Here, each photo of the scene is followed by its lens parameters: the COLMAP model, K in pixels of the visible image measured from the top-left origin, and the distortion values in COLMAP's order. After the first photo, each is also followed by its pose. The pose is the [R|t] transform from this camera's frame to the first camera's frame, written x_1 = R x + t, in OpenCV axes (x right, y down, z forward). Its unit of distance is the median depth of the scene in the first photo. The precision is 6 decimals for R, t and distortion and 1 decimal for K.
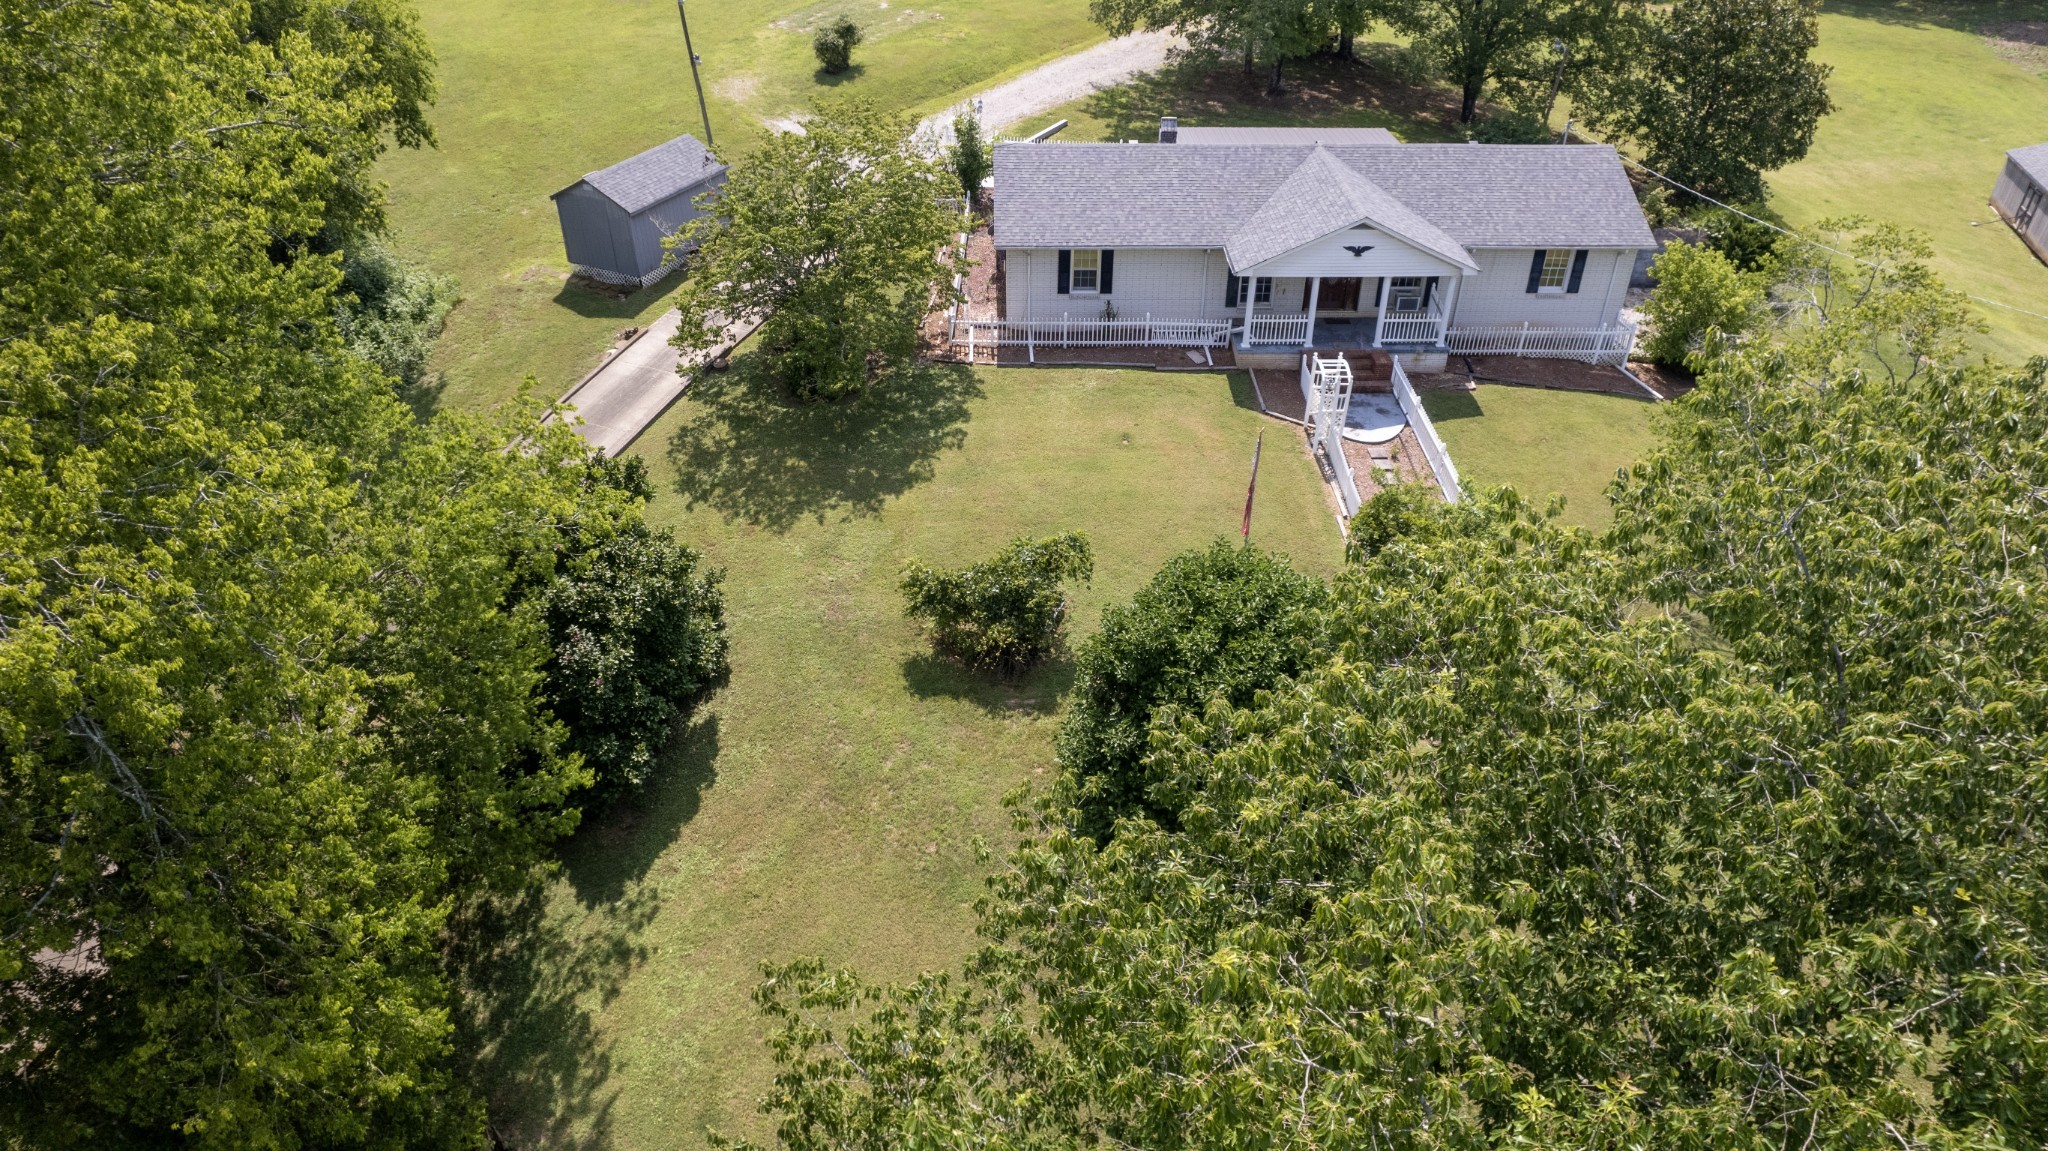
lens RADIAL K [[1307.5, 0, 1024.0], [0, 1307.5, 575.5], [0, 0, 1]] dist [-0.074807, 0.064424]
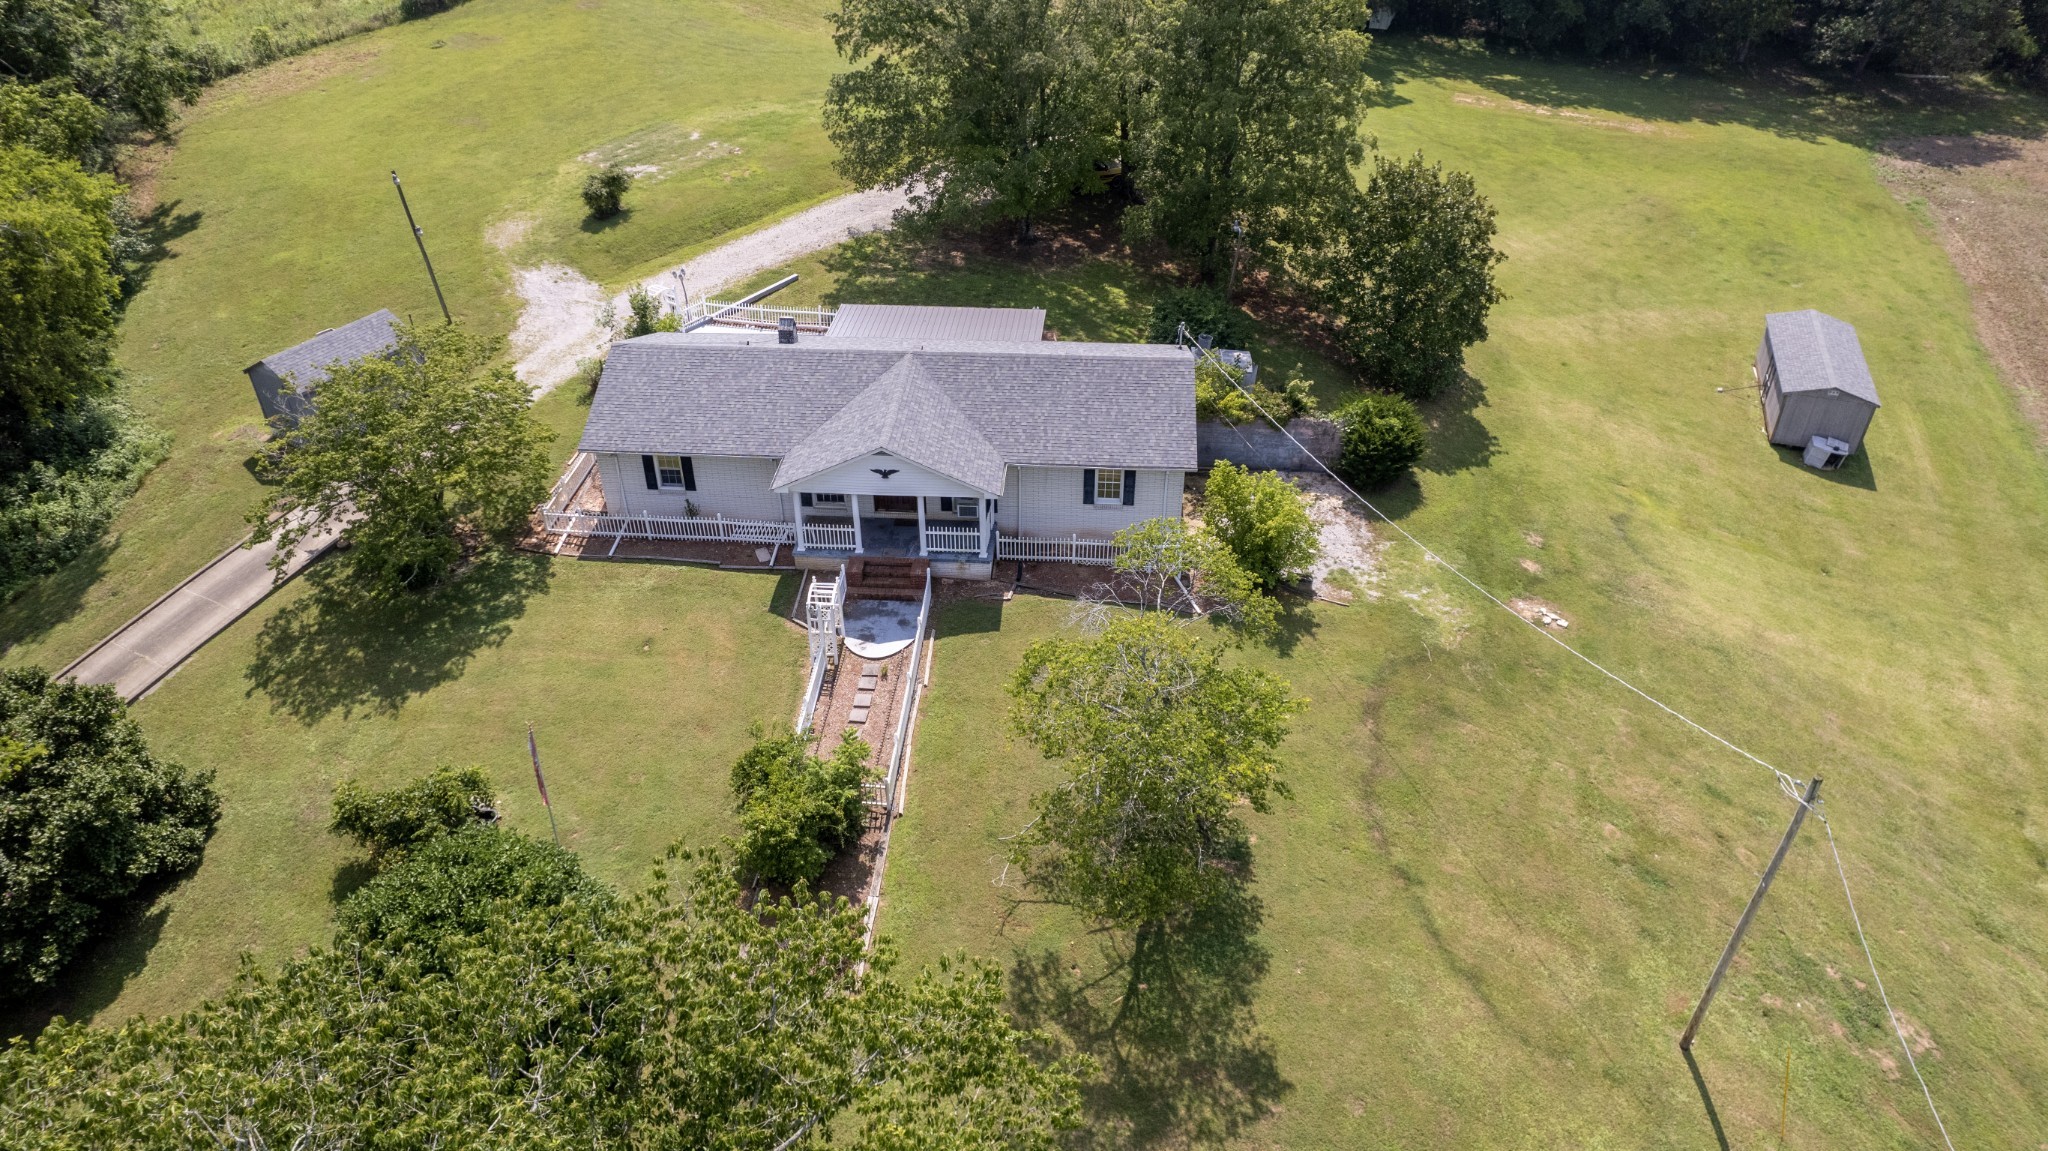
lens RADIAL K [[1307.5, 0, 1024.0], [0, 1307.5, 575.5], [0, 0, 1]] dist [-0.074807, 0.064424]
pose [[0.996763, 0.046627, -0.065497, 0.424711], [-0.046695, 0.998909, 0.000491, -0.163098], [0.065448, 0.002569, 0.997853, -0.067389]]
